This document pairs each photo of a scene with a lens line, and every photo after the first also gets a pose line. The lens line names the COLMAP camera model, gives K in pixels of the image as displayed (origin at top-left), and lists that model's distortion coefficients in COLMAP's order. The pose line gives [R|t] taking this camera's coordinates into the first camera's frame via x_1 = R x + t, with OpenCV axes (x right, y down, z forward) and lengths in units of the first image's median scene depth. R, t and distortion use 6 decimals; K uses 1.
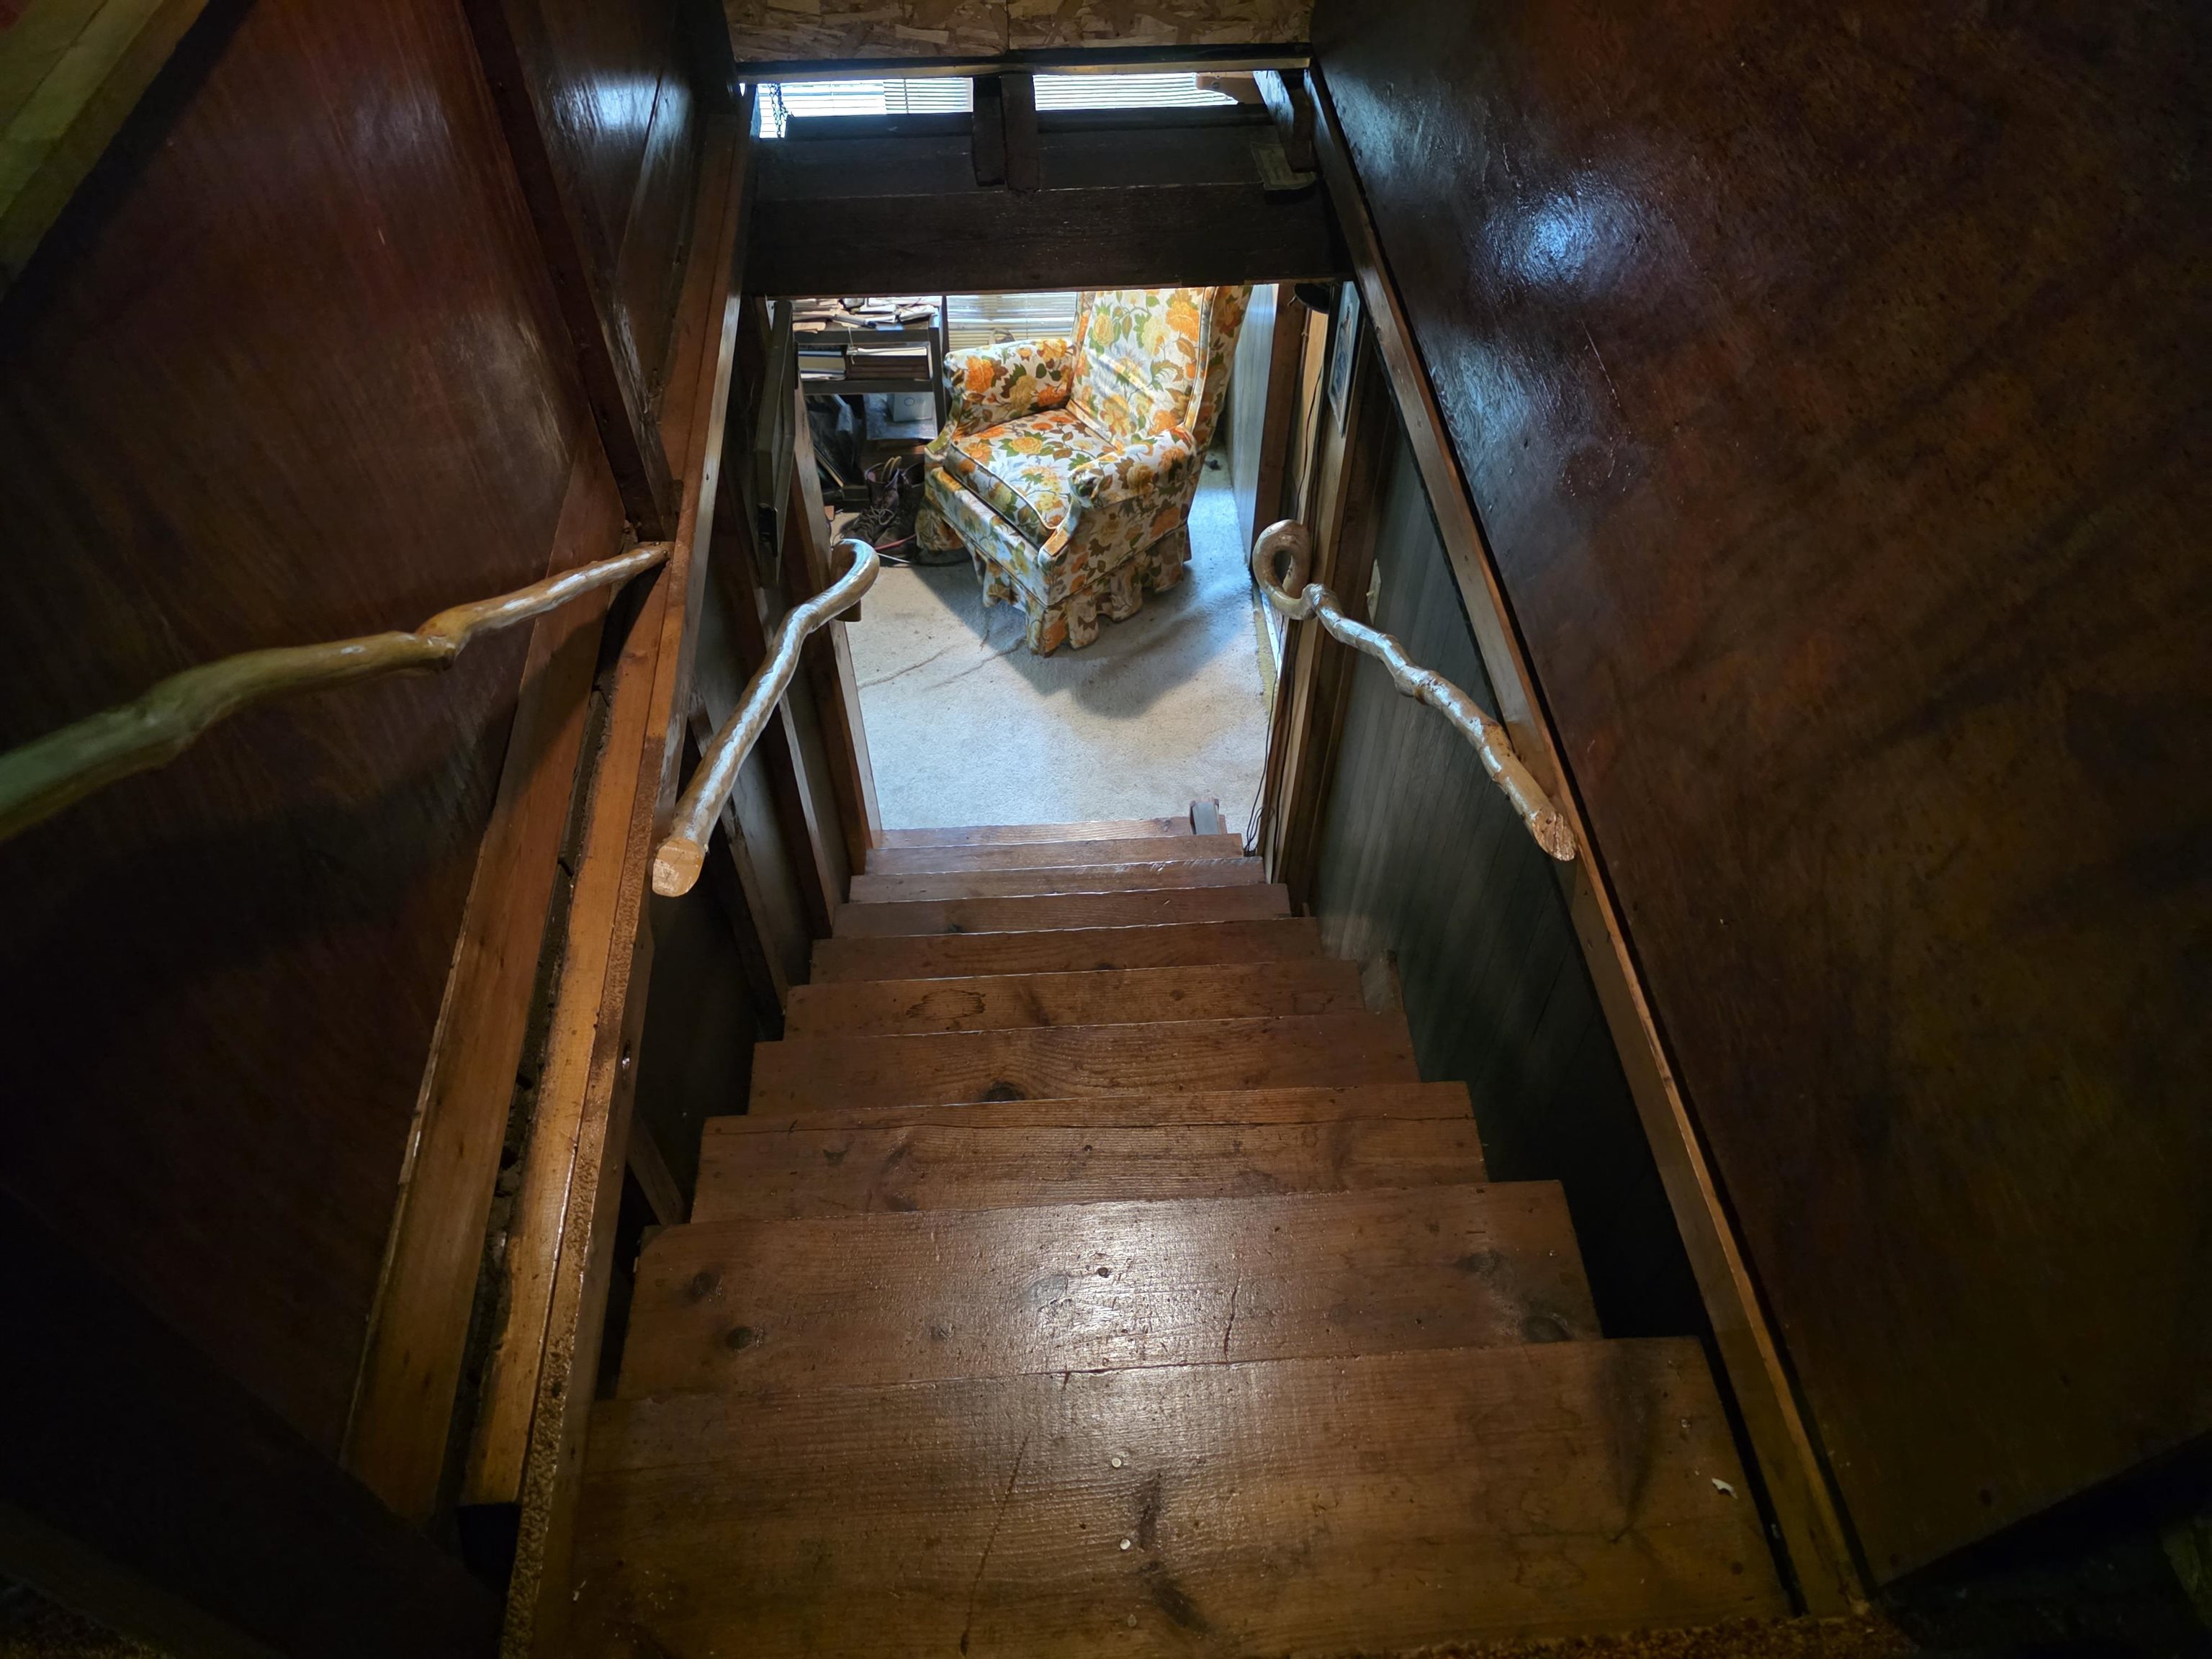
lens RADIAL K [[1496.5, 0, 1106.0], [0, 1496.5, 829.5], [0, 0, 1]] dist [0.066196, -0.068751]
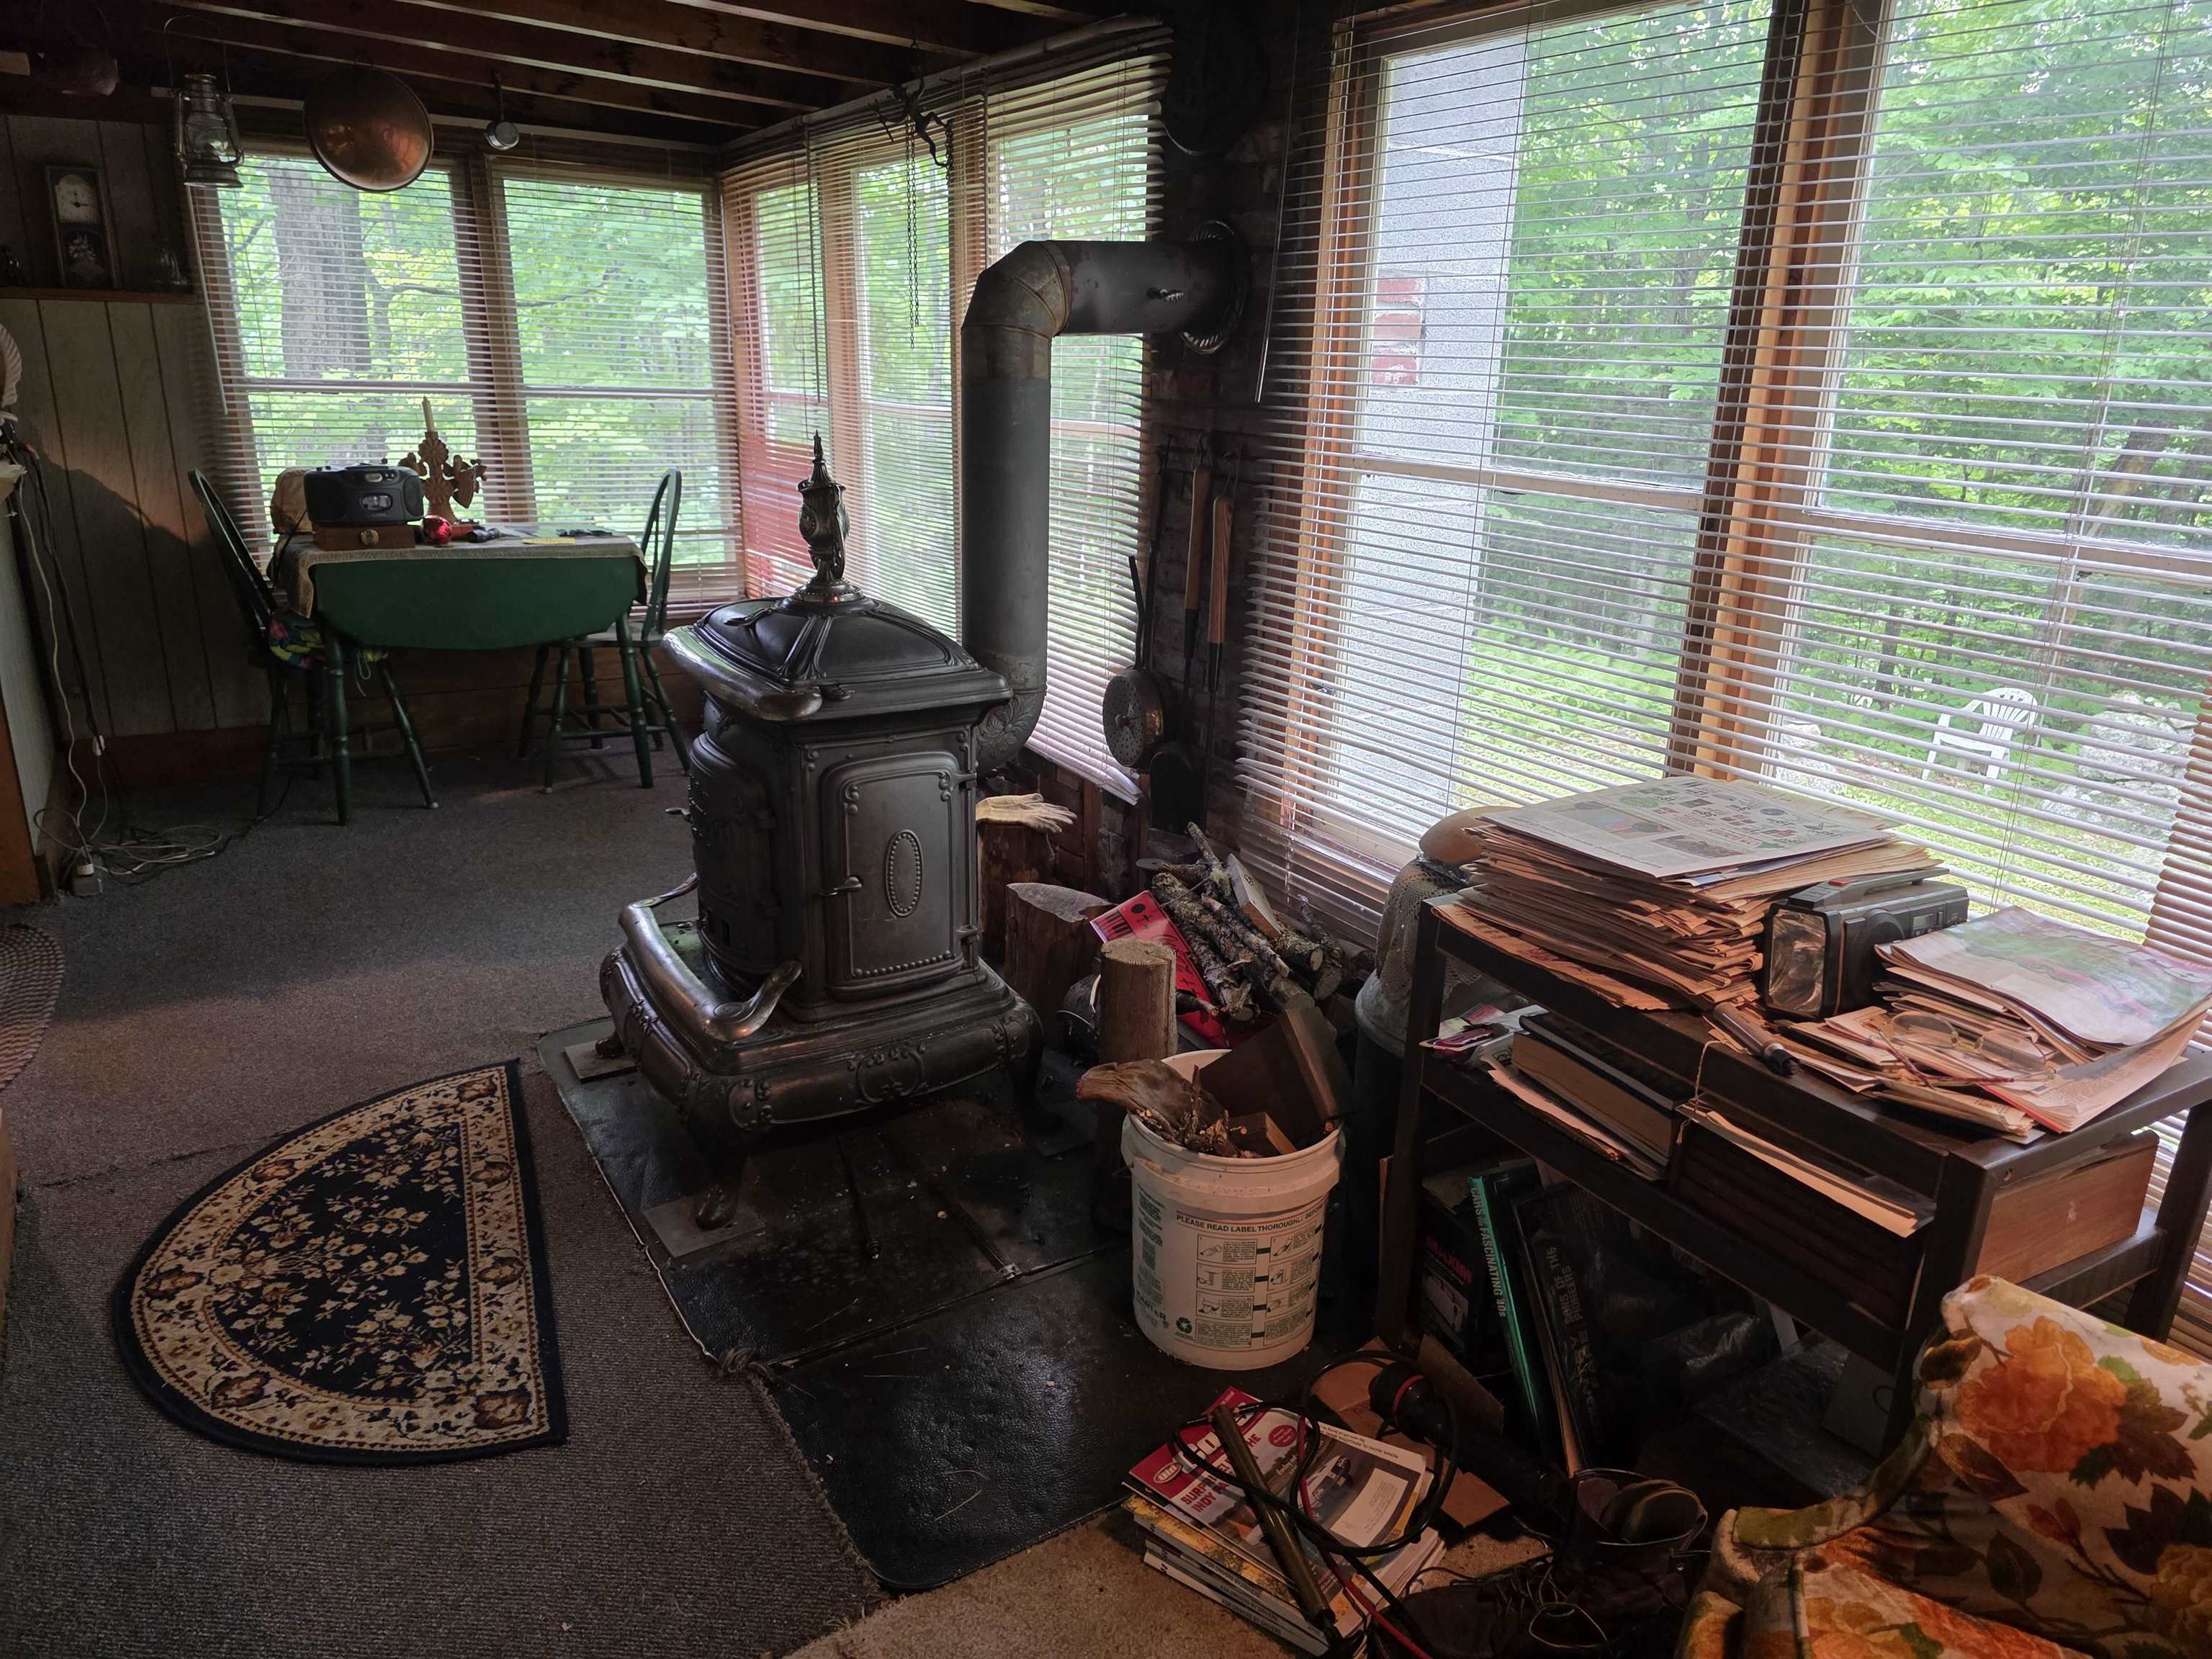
lens RADIAL K [[1496.5, 0, 1106.0], [0, 1496.5, 829.5], [0, 0, 1]] dist [0.066196, -0.068751]
pose [[0.474002, 0.283675, -0.833577, 0.021449], [-0.692887, 0.704342, -0.154306, -0.222918], [0.543351, 0.650716, 0.530413, 0.722658]]
